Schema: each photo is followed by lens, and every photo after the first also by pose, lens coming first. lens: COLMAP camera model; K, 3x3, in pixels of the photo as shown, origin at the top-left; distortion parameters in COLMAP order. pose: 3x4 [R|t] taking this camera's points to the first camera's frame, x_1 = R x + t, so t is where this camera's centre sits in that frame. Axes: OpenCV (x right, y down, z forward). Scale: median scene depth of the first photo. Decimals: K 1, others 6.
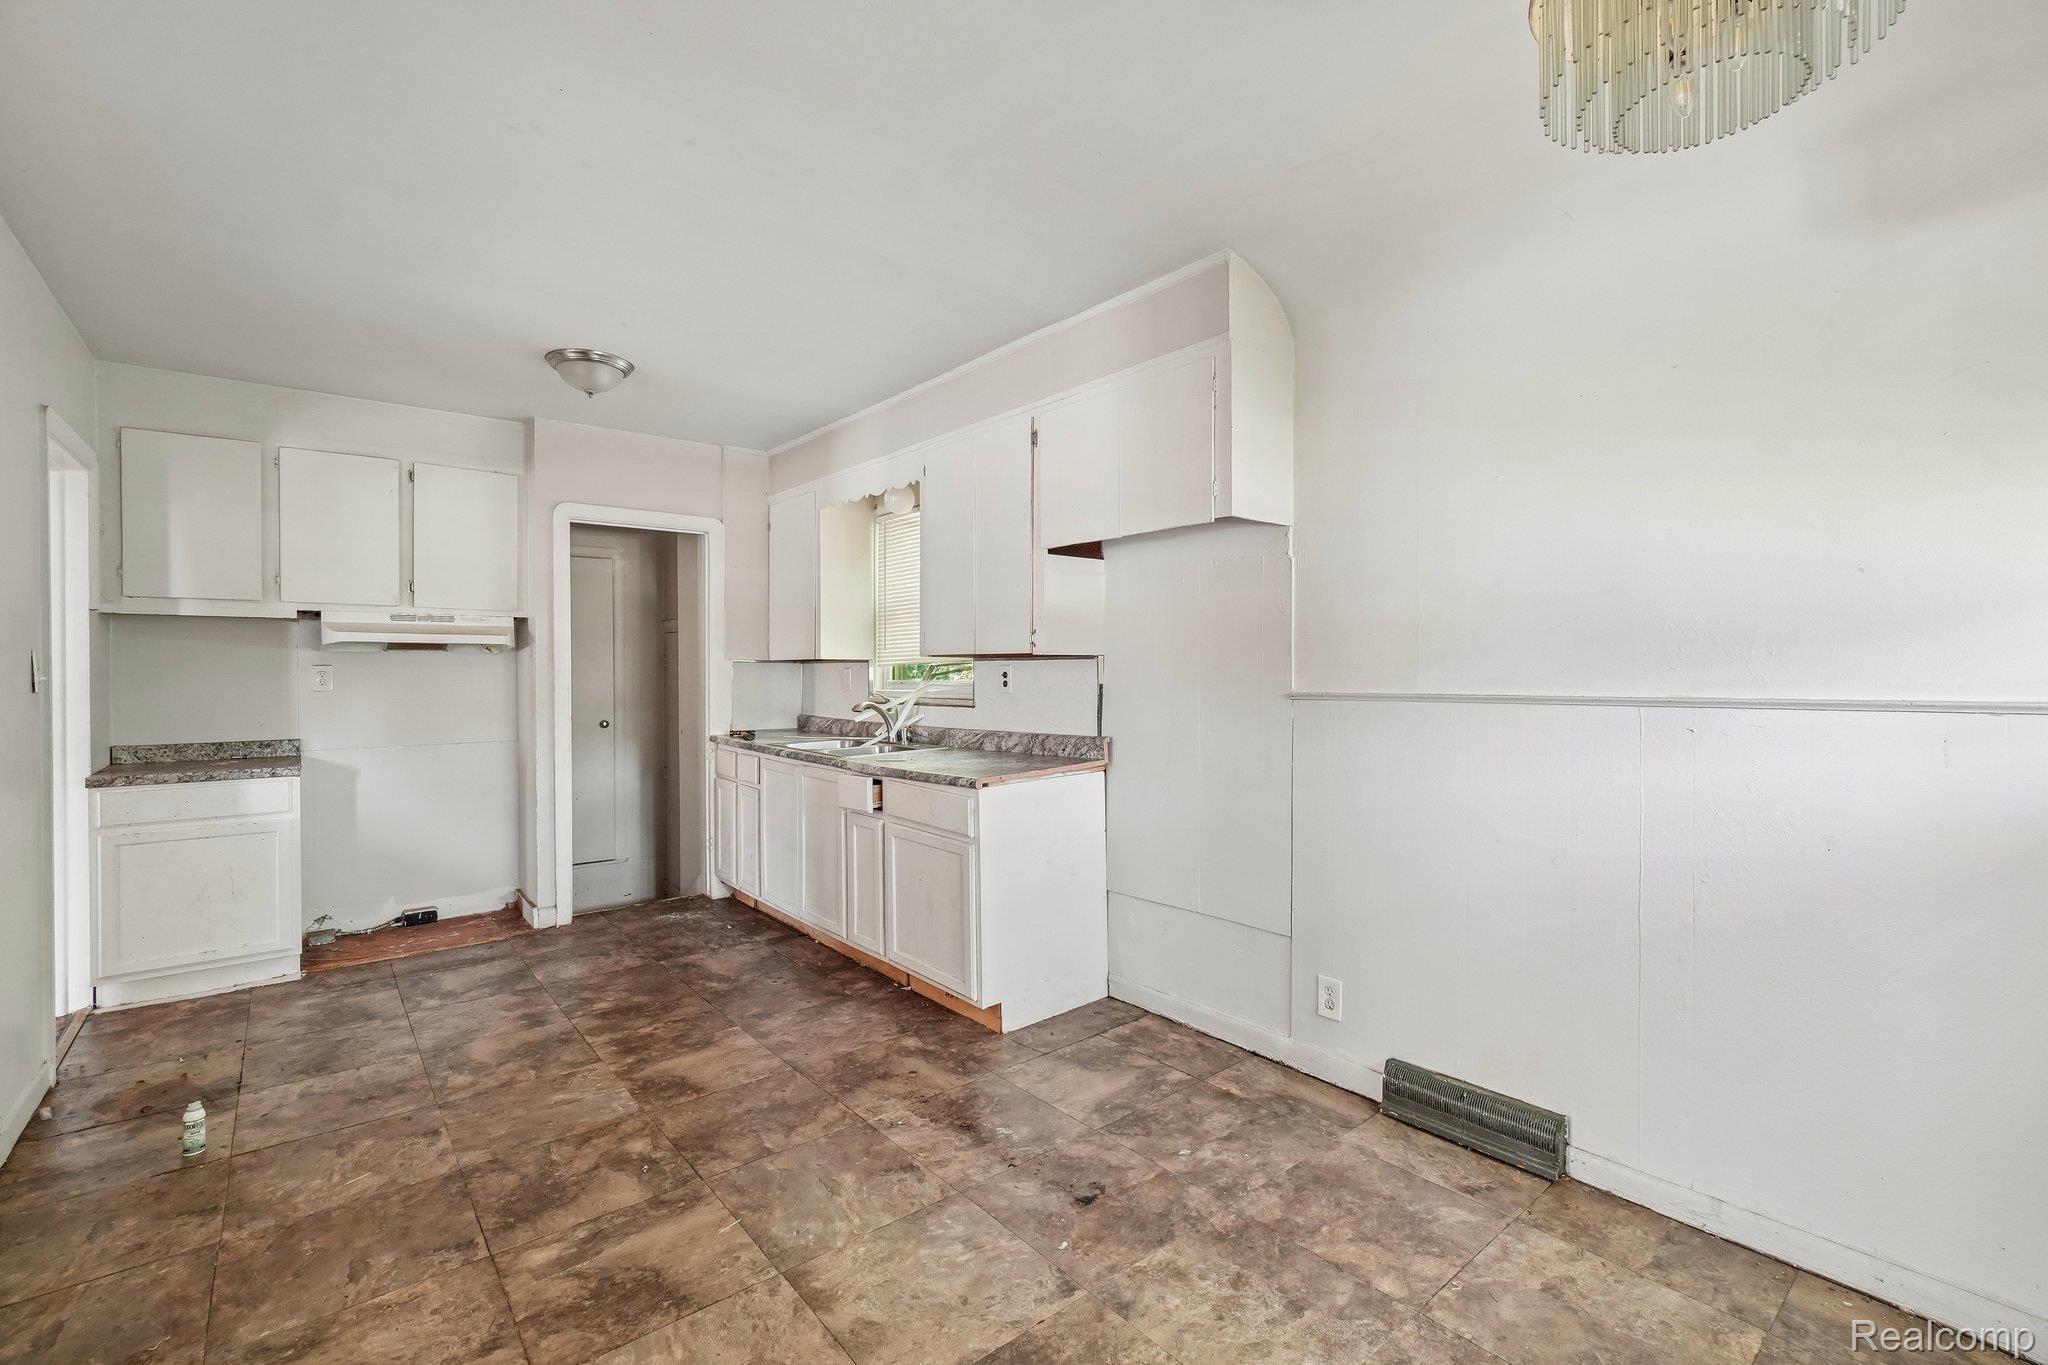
lens RADIAL K [[888.1, 0, 1024.2], [0, 888.1, 679.3], [0, 0, 1]] dist [-0.007480, 0.001932]
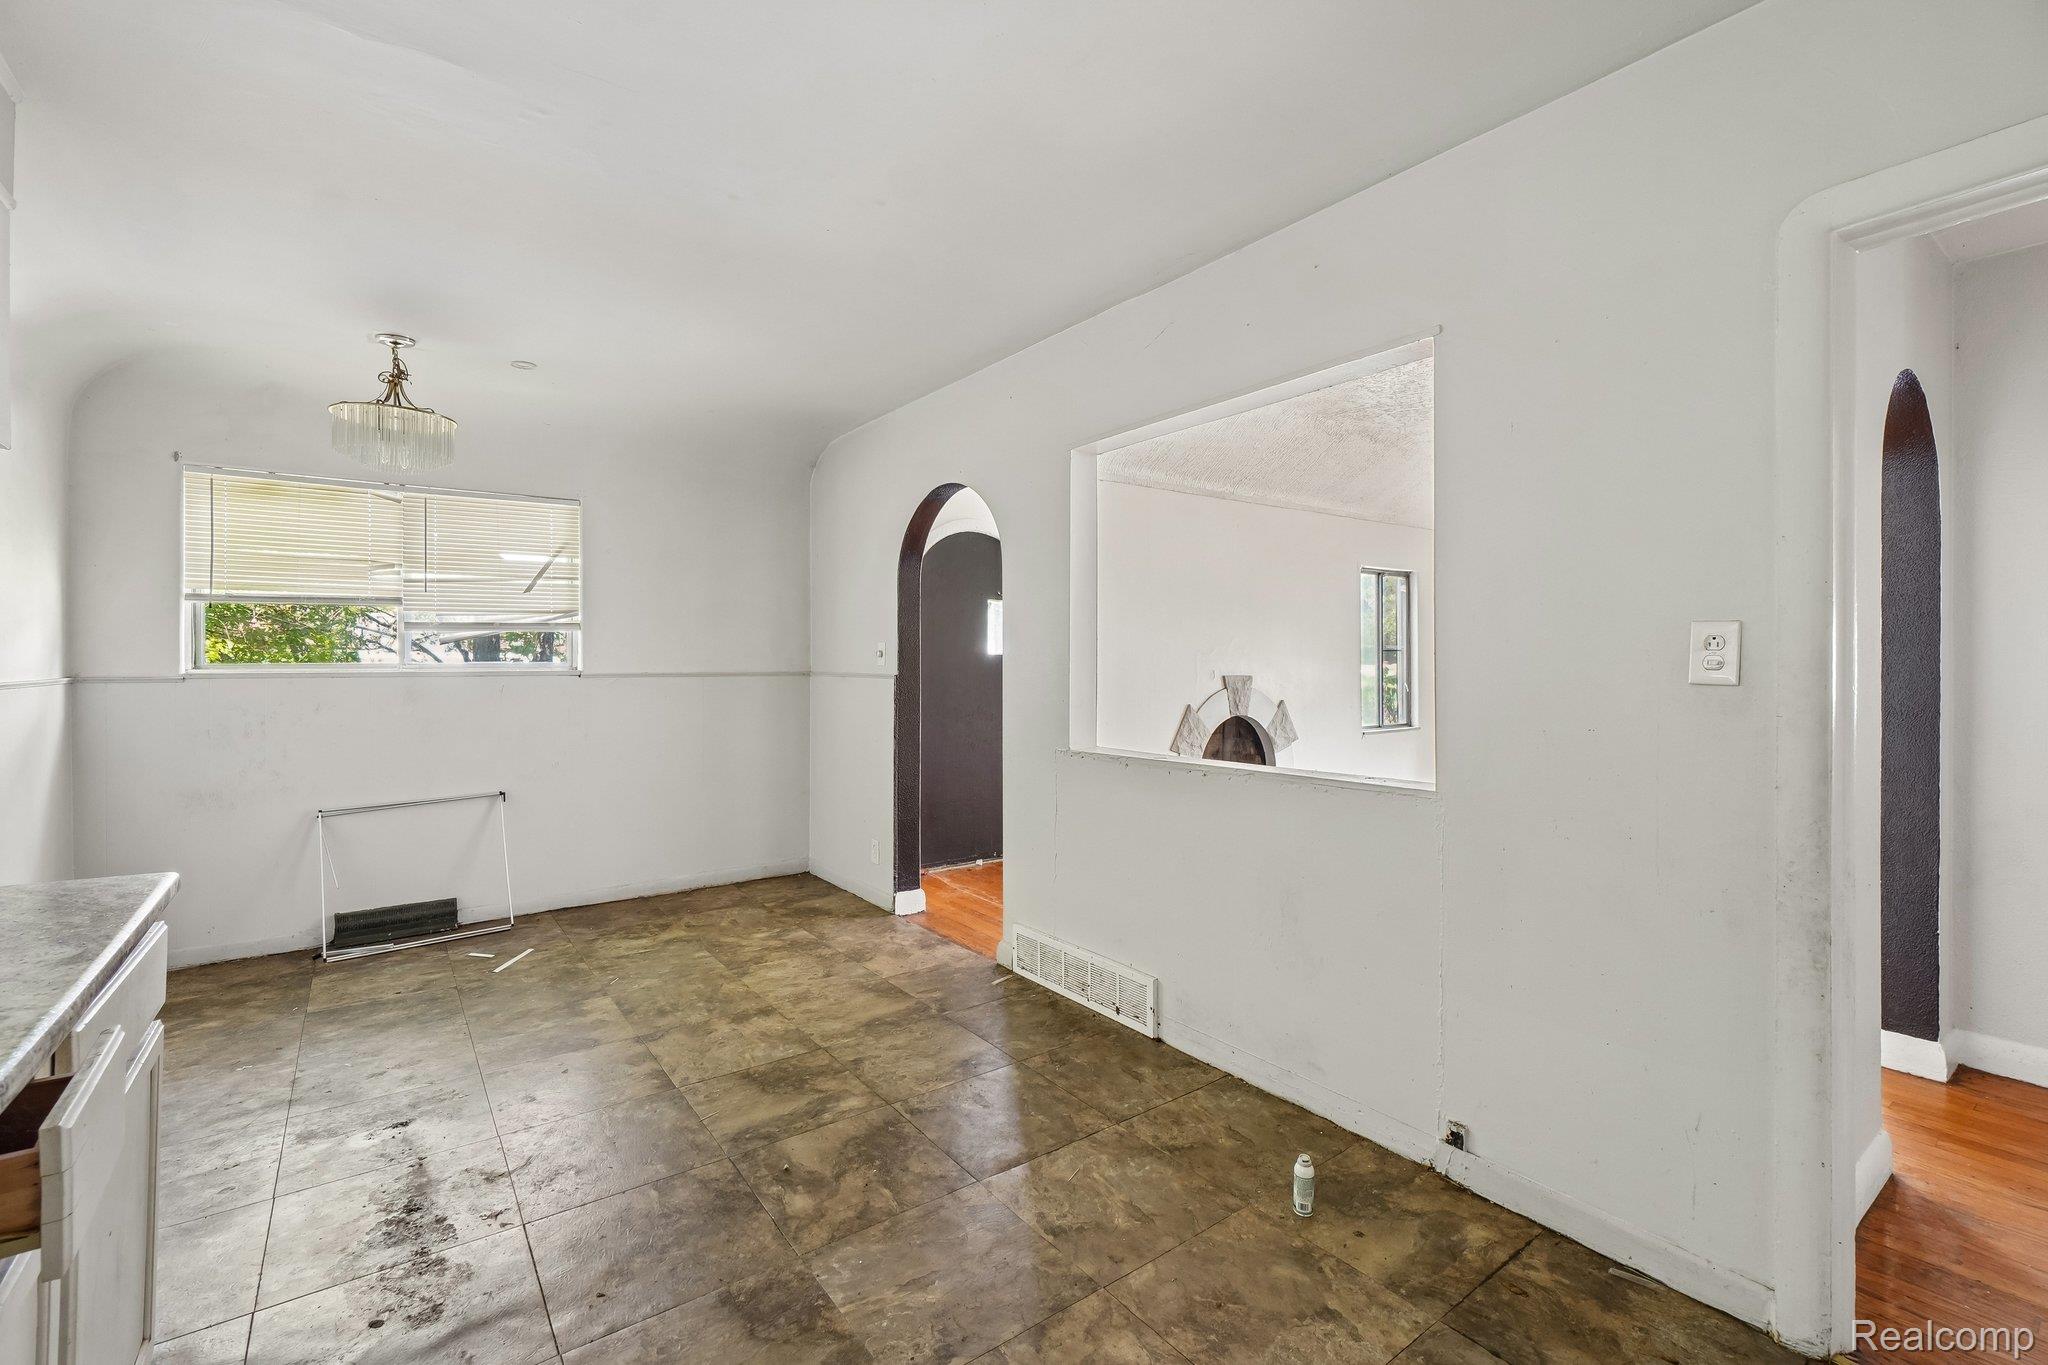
lens RADIAL K [[888.1, 0, 1033.6], [0, 888.1, 663.1], [0, 0, 1]] dist [-0.007480, 0.001932]
pose [[-0.999179, 0.003171, 0.040386, -0.799311], [0.003532, 0.999954, 0.008863, -0.016115], [-0.040356, 0.008999, -0.999145, 2.110993]]
